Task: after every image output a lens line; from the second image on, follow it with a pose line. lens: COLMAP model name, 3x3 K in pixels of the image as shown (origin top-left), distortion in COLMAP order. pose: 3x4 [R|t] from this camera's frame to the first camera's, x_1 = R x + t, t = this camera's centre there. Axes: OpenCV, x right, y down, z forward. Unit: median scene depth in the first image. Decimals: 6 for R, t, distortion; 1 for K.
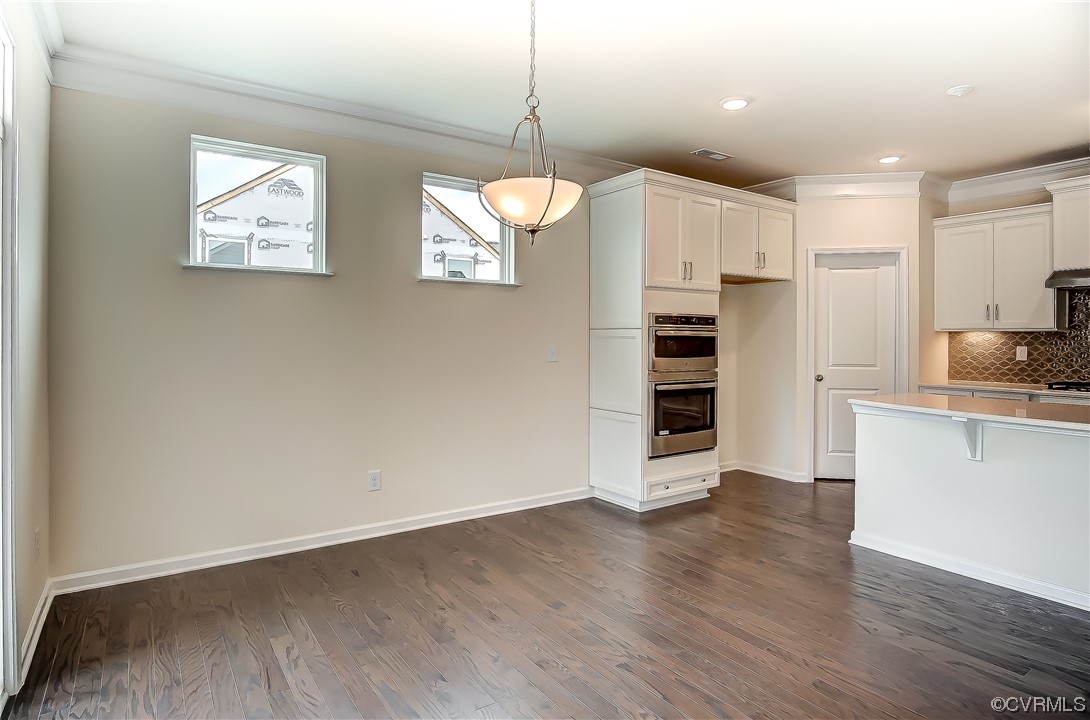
lens RADIAL K [[595.3, 0, 570.5], [0, 595.3, 342.9], [0, 0, 1]] dist [-0.019954, 0.003602]
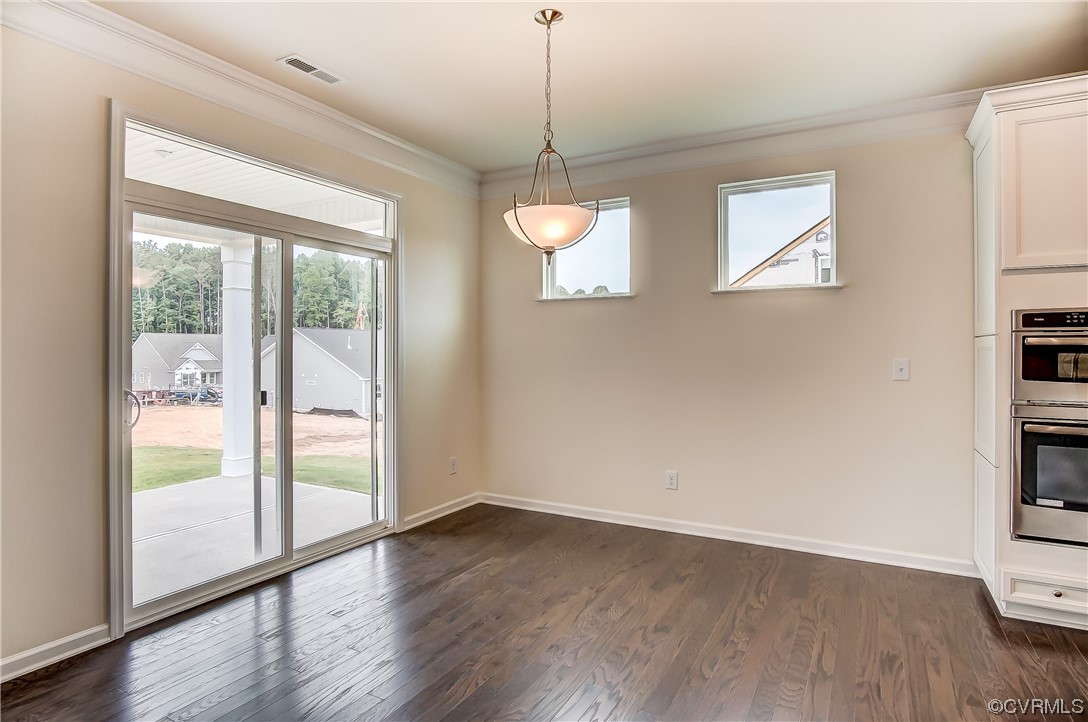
lens RADIAL K [[600.8, 0, 539.2], [0, 600.8, 350.6], [0, 0, 1]] dist [-0.006547, -0.000588]
pose [[0.435997, 0.000007, -0.899948, 0.536095], [-0.008647, 0.999954, -0.004181, 0.000068], [0.899907, 0.009605, 0.435977, 0.282360]]
